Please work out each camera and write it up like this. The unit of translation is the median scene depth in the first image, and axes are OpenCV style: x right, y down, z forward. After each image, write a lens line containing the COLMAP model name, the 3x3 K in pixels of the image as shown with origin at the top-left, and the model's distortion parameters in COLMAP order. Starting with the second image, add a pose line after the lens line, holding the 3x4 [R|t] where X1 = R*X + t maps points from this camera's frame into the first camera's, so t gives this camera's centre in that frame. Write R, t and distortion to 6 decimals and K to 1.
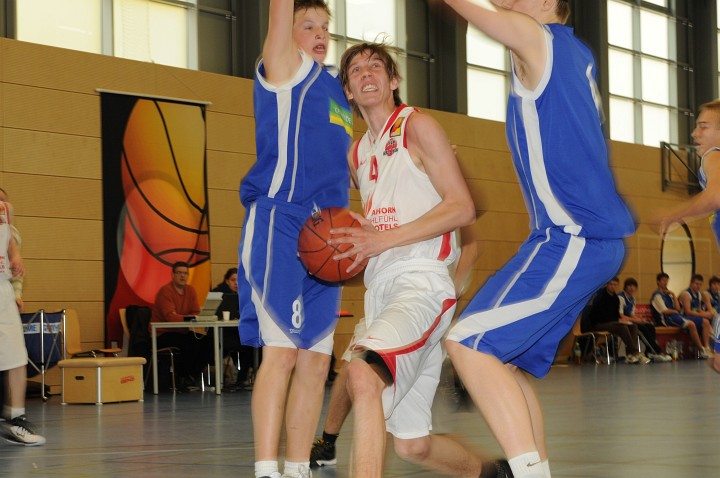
lens RADIAL K [[1980.7, 0, 374.6], [0, 1980.7, 238.4], [0, 0, 1]] dist [0.114027, 0.000000]
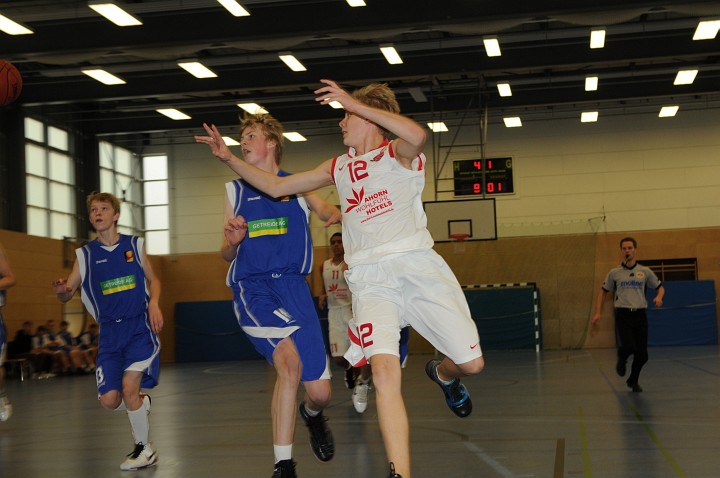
lens RADIAL K [[1546.8, 0, 334.8], [0, 1546.8, 224.2], [0, 0, 1]] dist [0.199822, 0.000000]
pose [[0.925174, 0.007101, 0.379477, -0.305021], [0.009536, 0.999074, -0.041943, -0.013288], [-0.379423, 0.042423, 0.924250, -0.520384]]
